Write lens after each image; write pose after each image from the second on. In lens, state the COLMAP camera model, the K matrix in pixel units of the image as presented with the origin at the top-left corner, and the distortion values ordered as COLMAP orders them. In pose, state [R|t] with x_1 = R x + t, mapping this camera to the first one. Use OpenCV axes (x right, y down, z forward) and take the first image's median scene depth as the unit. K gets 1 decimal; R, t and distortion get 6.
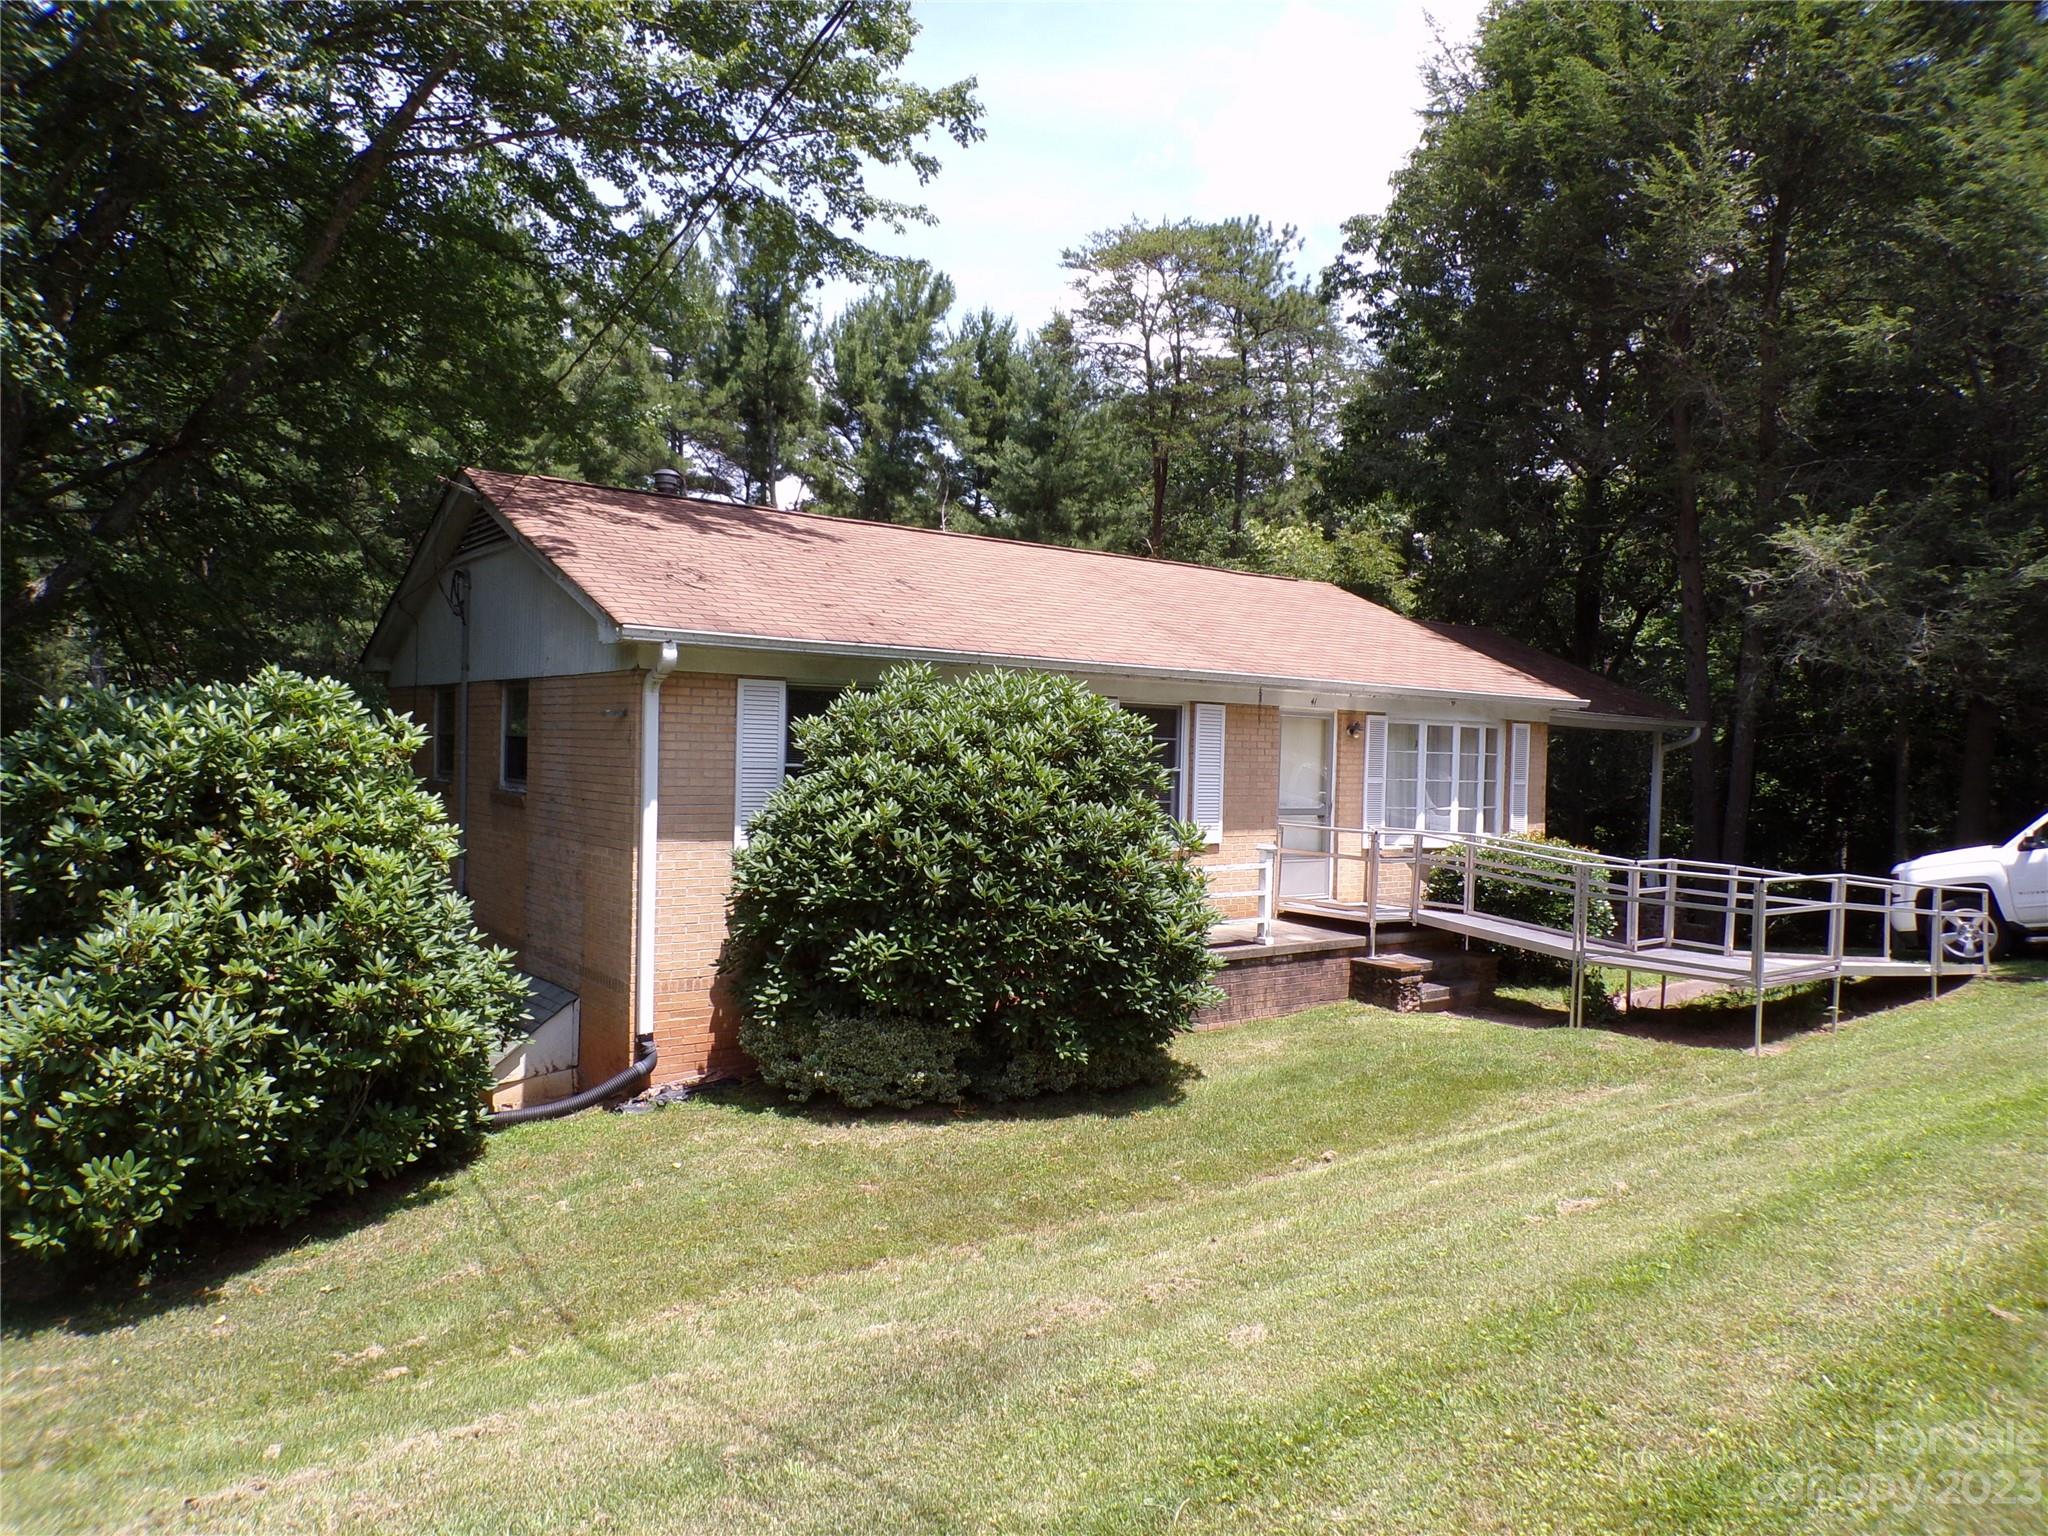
lens RADIAL K [[1447.2, 0, 1024.0], [0, 1447.2, 768.0], [0, 0, 1]] dist [-0.001300, 0.001976]
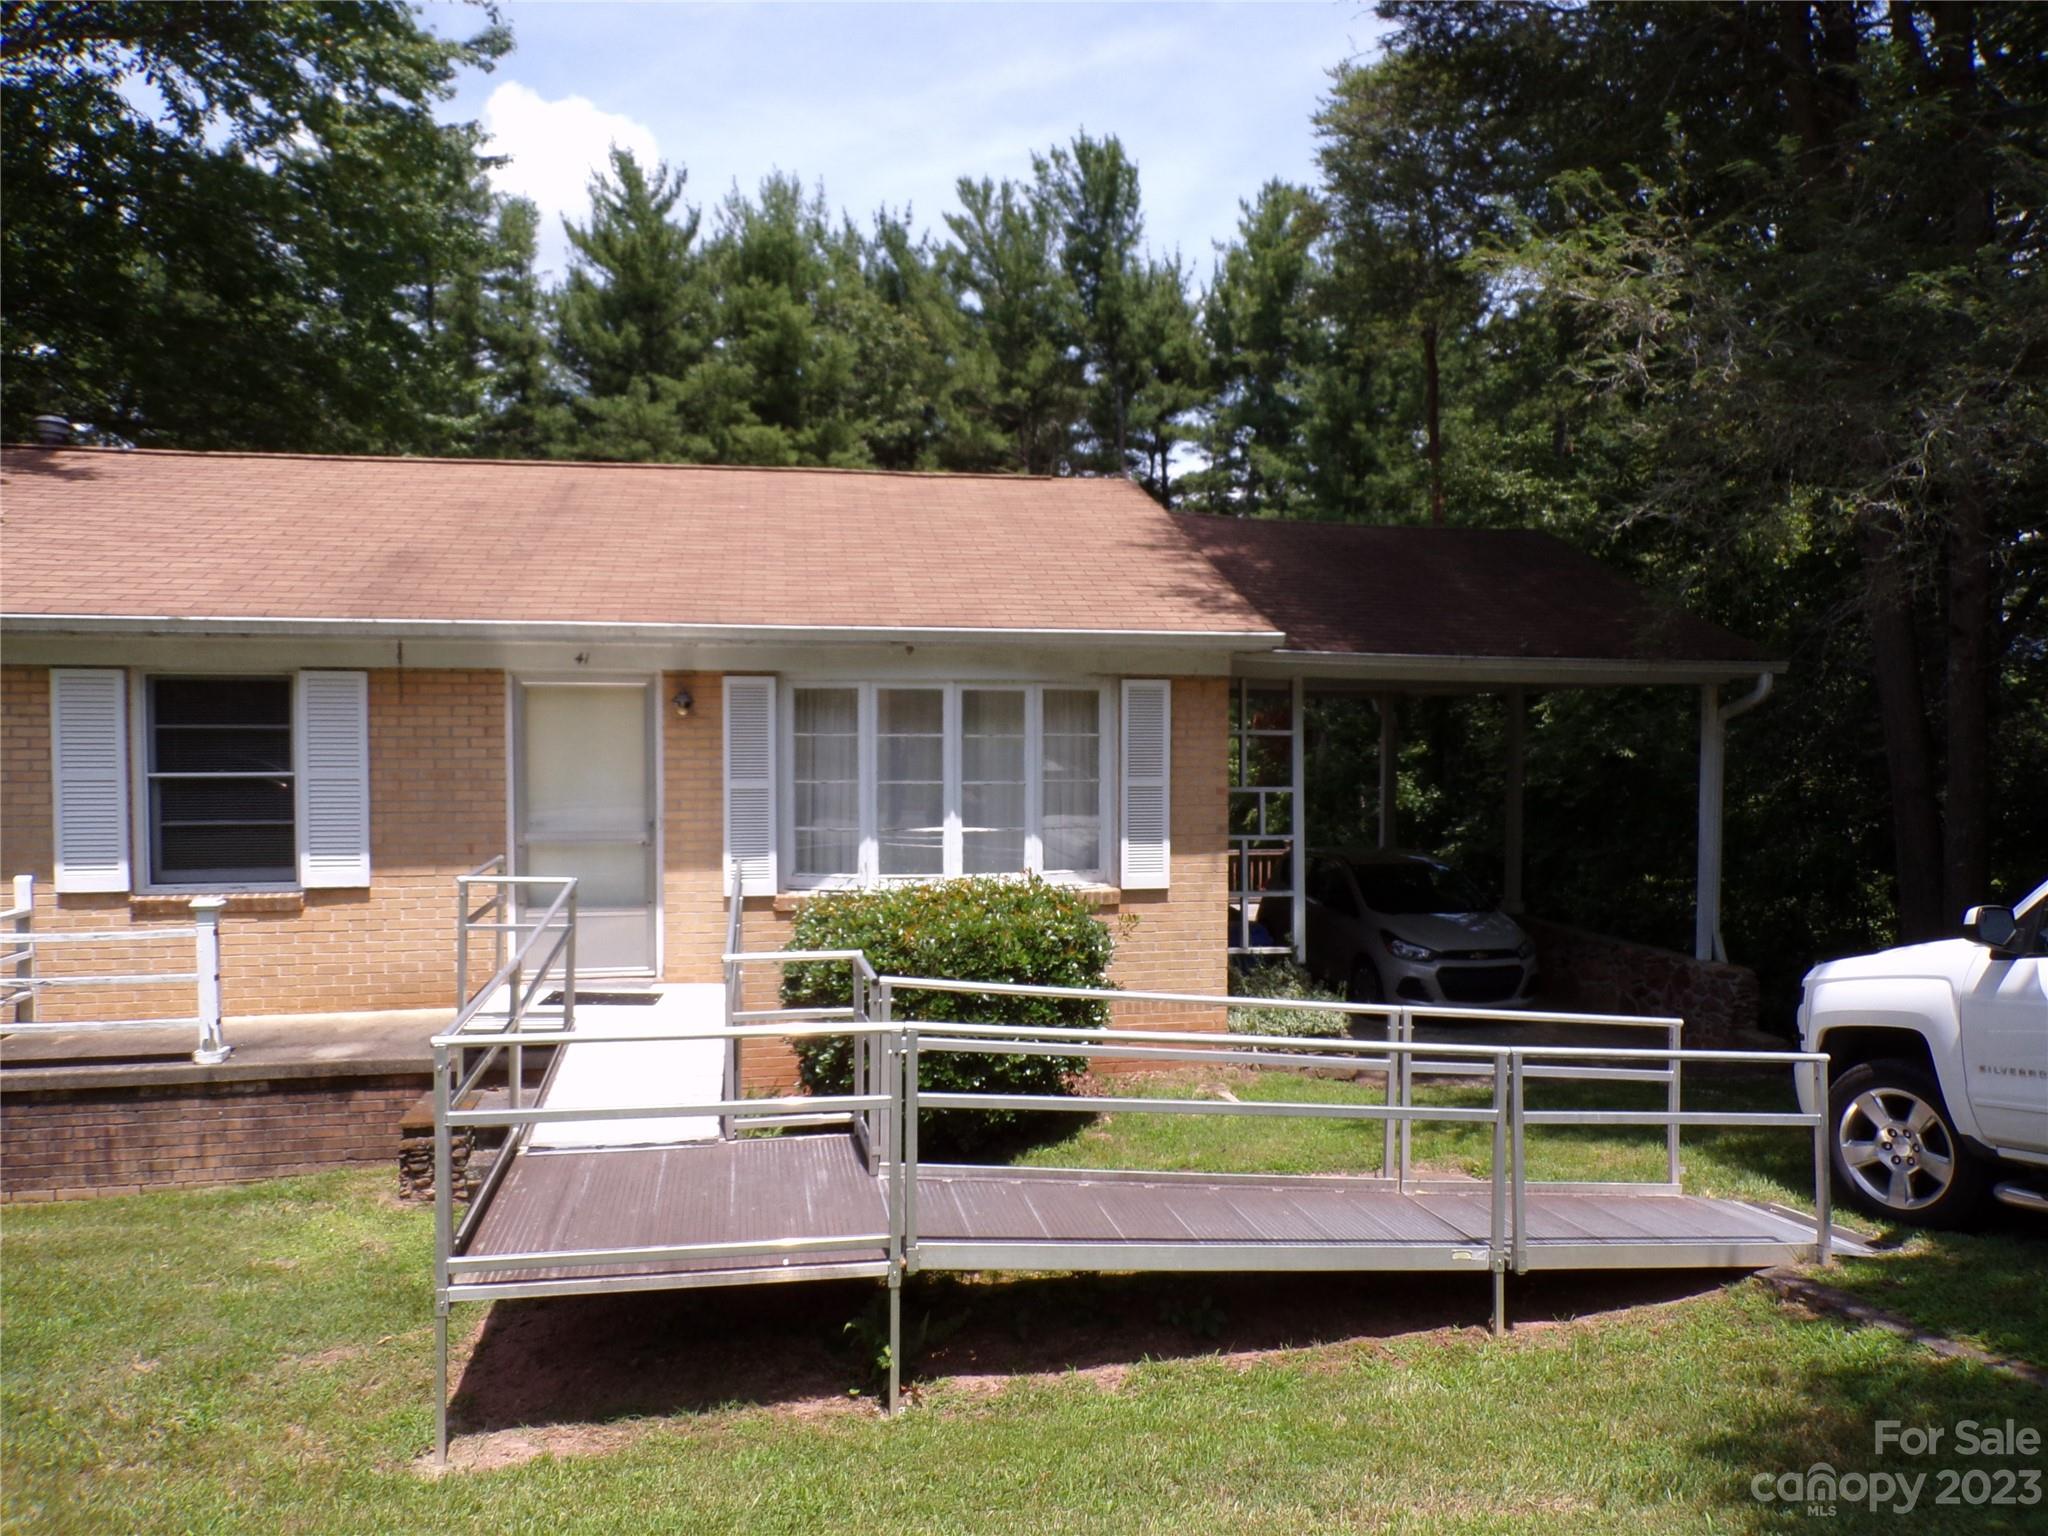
lens RADIAL K [[1388.9, 0, 1024.0], [0, 1388.9, 768.0], [0, 0, 1]] dist [-0.001039, 0.000485]
pose [[0.880204, -0.014767, -0.474365, 0.637327], [0.016616, 0.999862, -0.000294, 0.003998], [0.474304, -0.007624, 0.880328, 0.558695]]
